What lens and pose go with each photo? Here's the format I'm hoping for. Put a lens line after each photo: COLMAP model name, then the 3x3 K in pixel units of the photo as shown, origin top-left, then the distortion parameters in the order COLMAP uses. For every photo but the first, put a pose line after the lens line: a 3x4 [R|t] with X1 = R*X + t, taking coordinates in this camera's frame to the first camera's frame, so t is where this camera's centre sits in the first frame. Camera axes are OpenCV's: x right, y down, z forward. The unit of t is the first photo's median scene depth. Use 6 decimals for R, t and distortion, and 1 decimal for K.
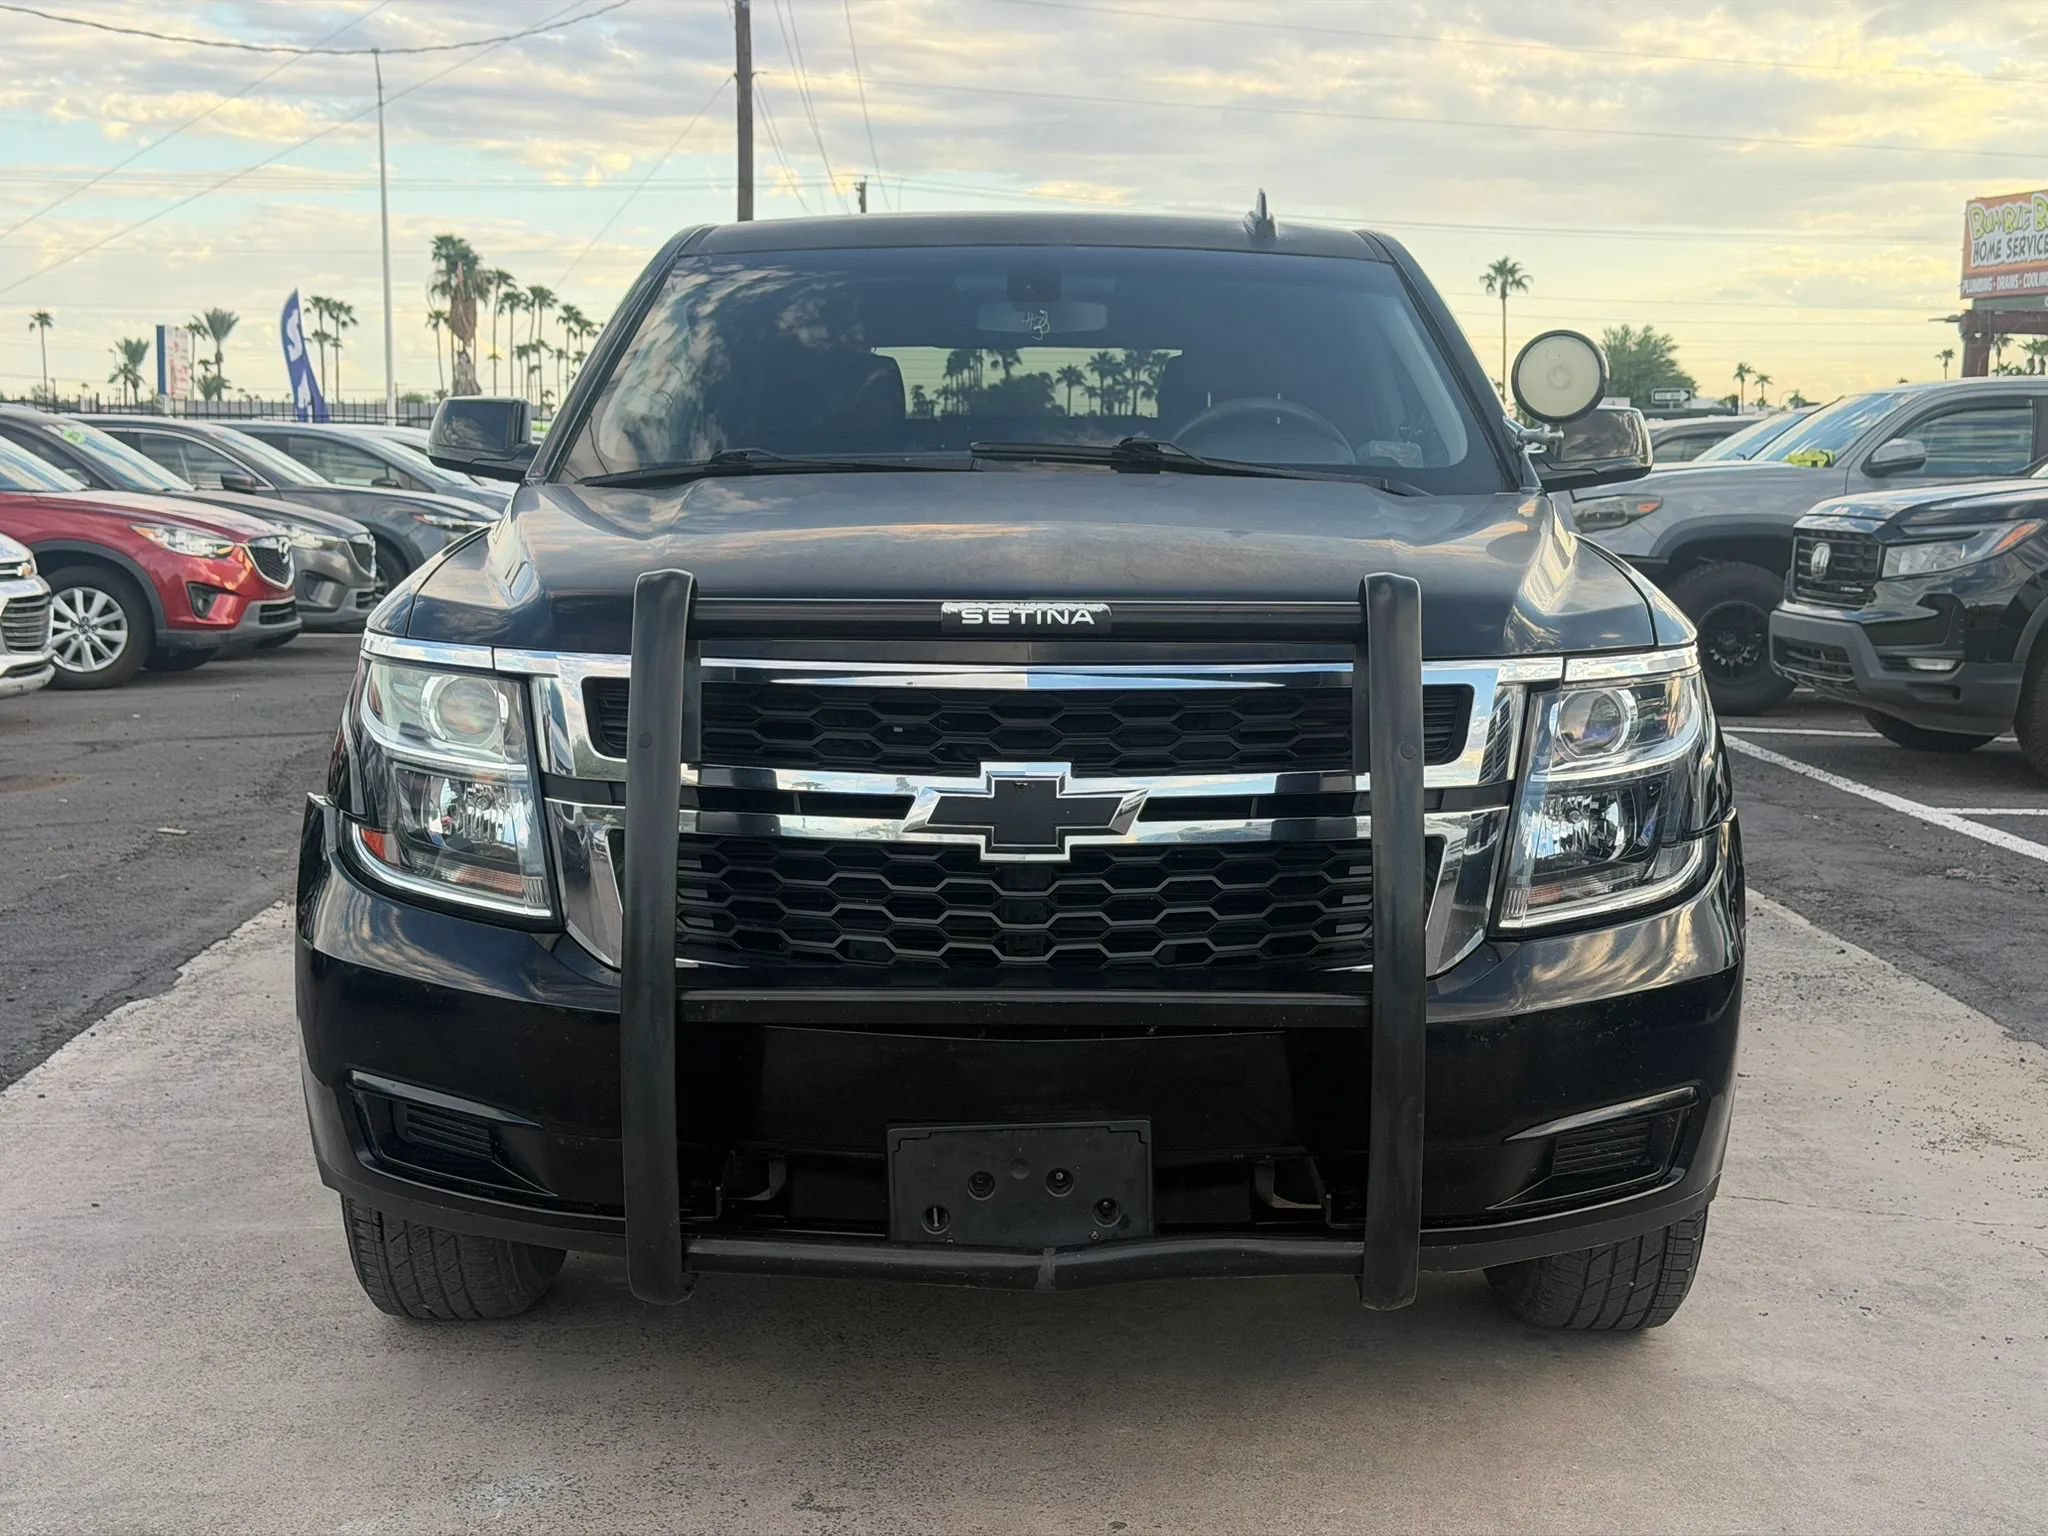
lens RADIAL K [[2842.9, 0, 1030.0], [0, 2842.9, 783.3], [0, 0, 1]] dist [0.197772, -0.382127]
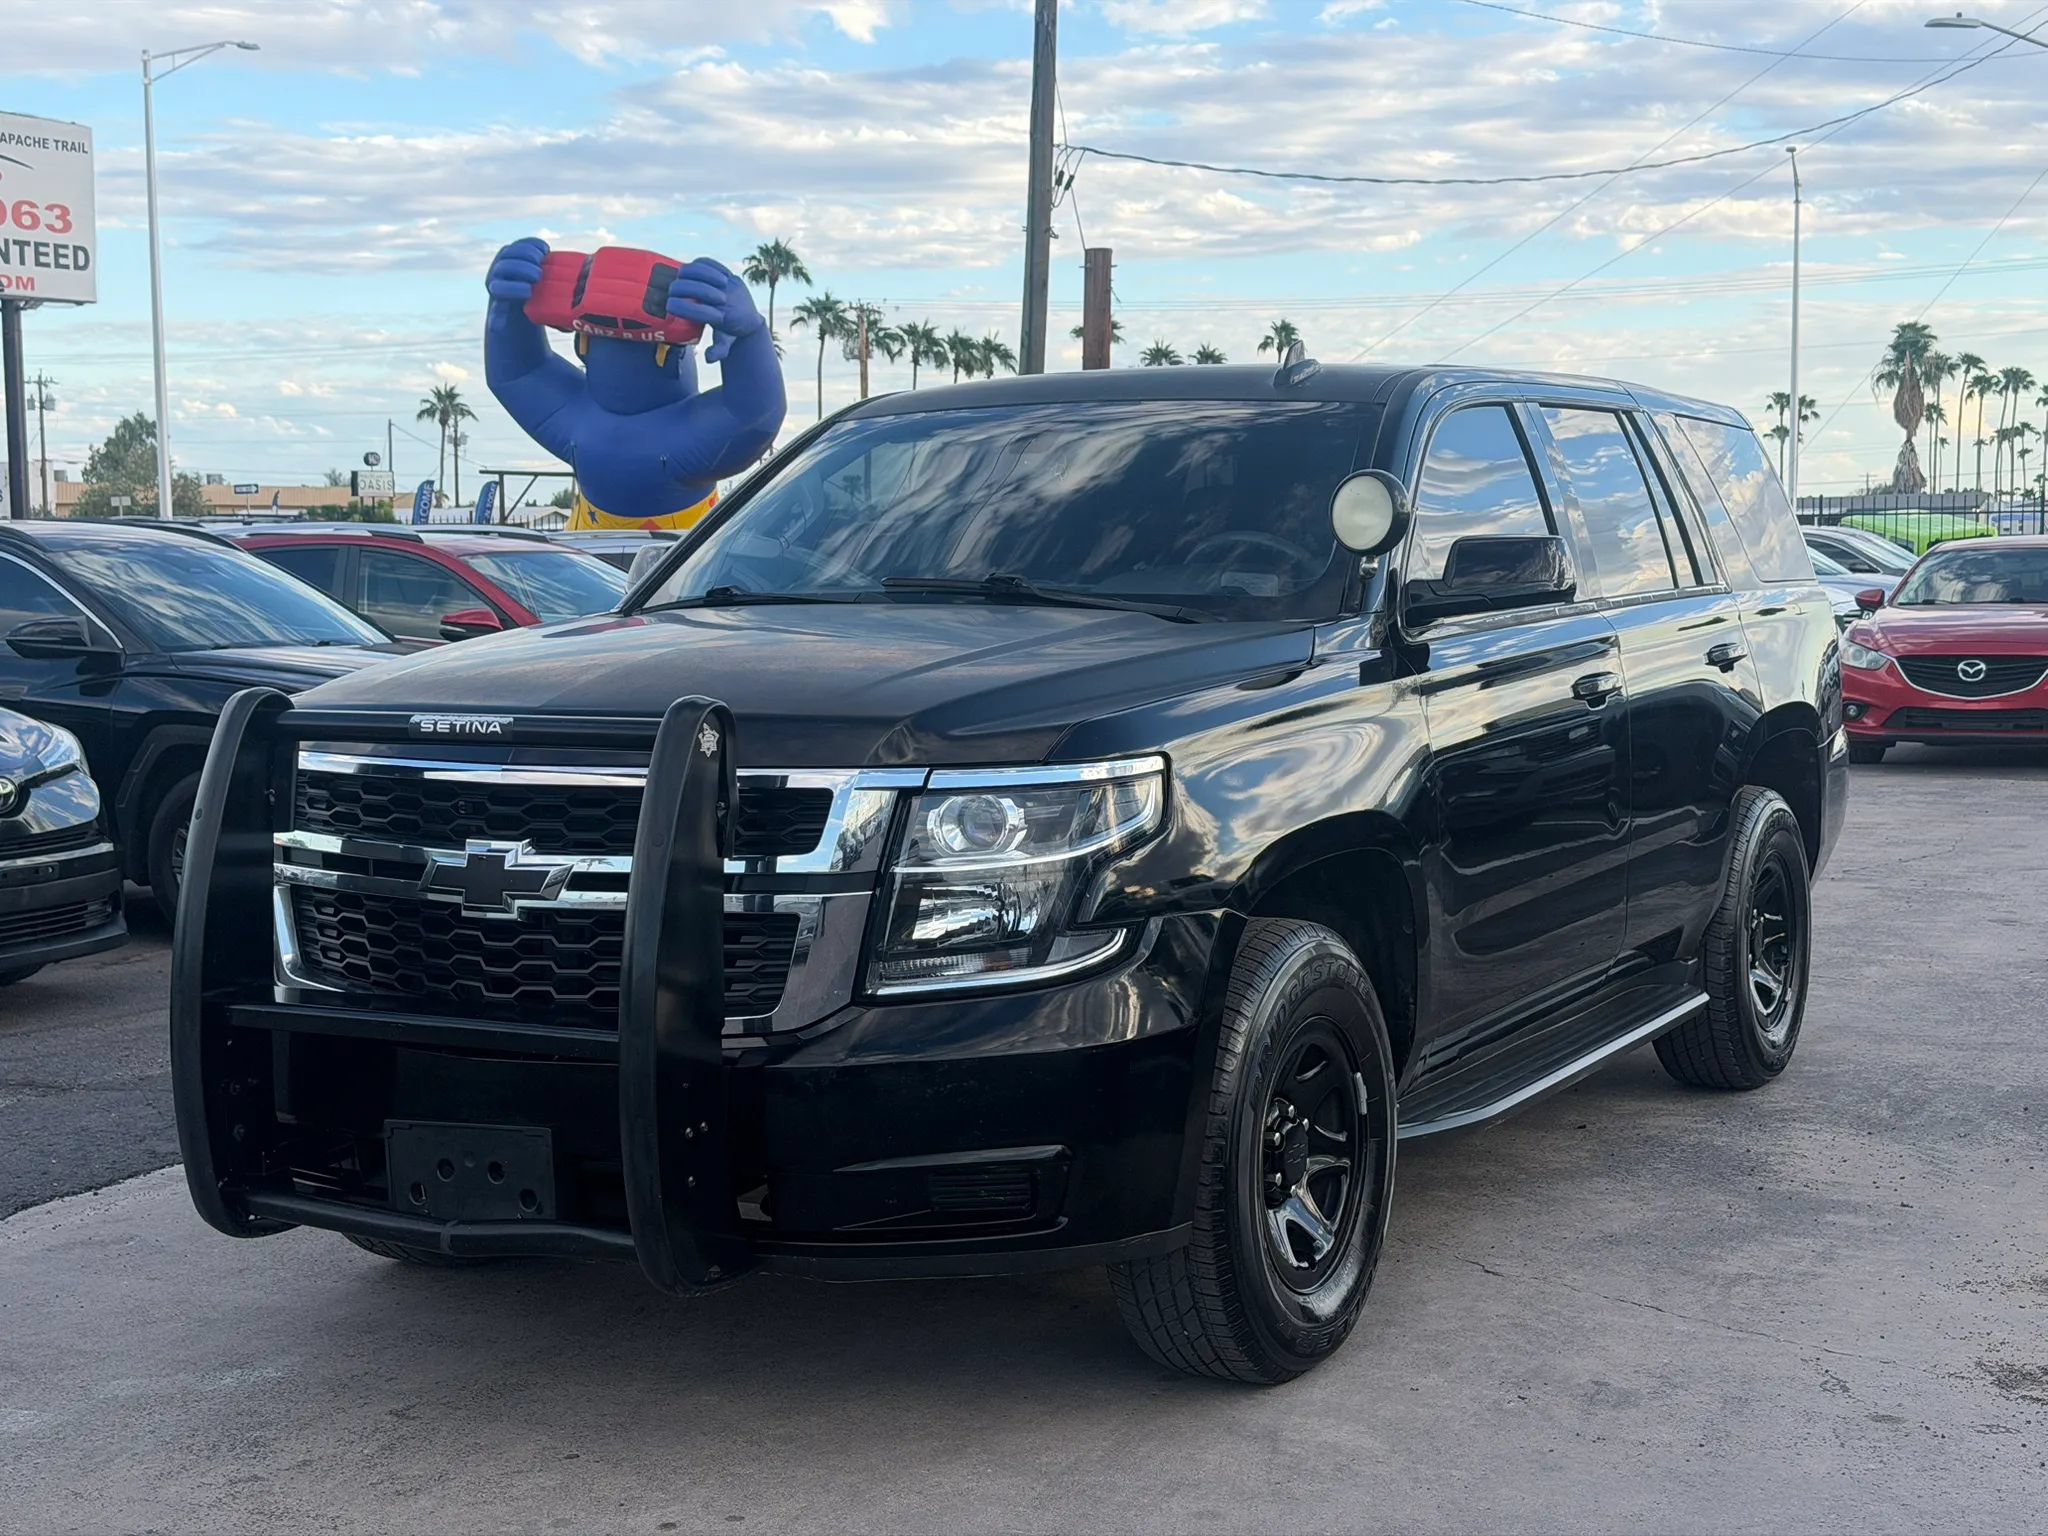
lens RADIAL K [[2837.2, 0, 1062.5], [0, 2837.2, 782.2], [0, 0, 1]] dist [0.211684, -0.439302]
pose [[0.878764, 0.025628, -0.476568, 0.551674], [-0.040816, 0.998934, -0.021543, -0.010692], [0.475508, 0.038383, 0.878874, -0.004217]]
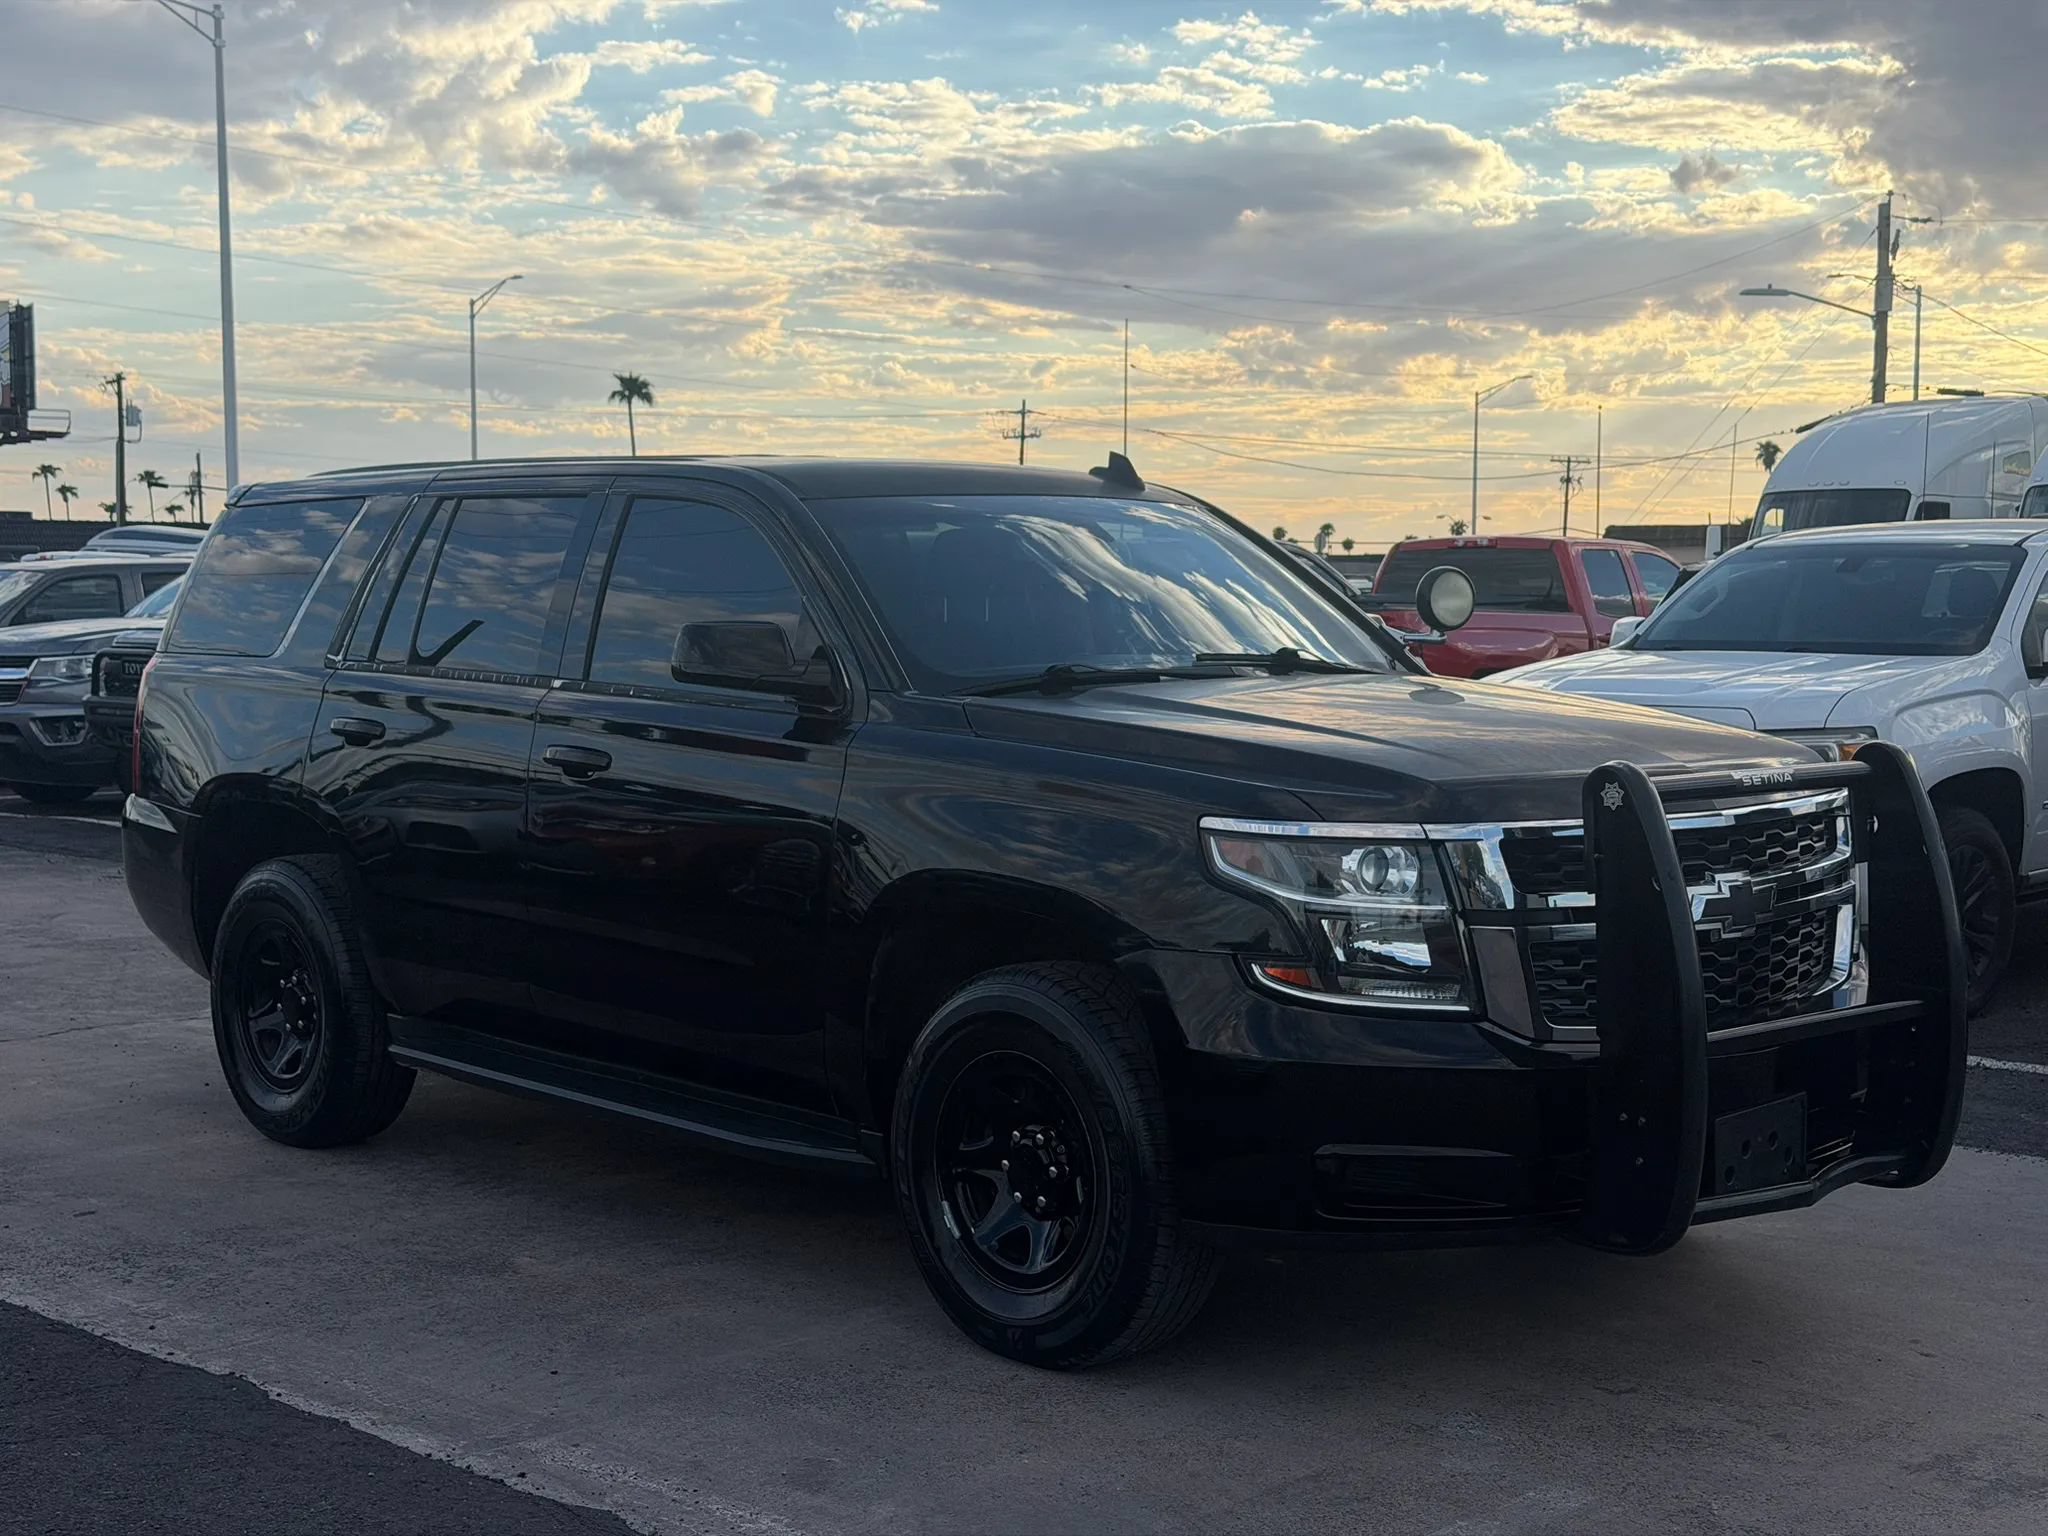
lens RADIAL K [[2842.9, 0, 1030.0], [0, 2842.9, 783.3], [0, 0, 1]] dist [0.197772, -0.382127]
pose [[0.714583, -0.048942, 0.697837, -0.903241], [0.079221, 0.996794, -0.011212, -0.045477], [-0.695051, 0.063295, 0.716169, 0.093707]]
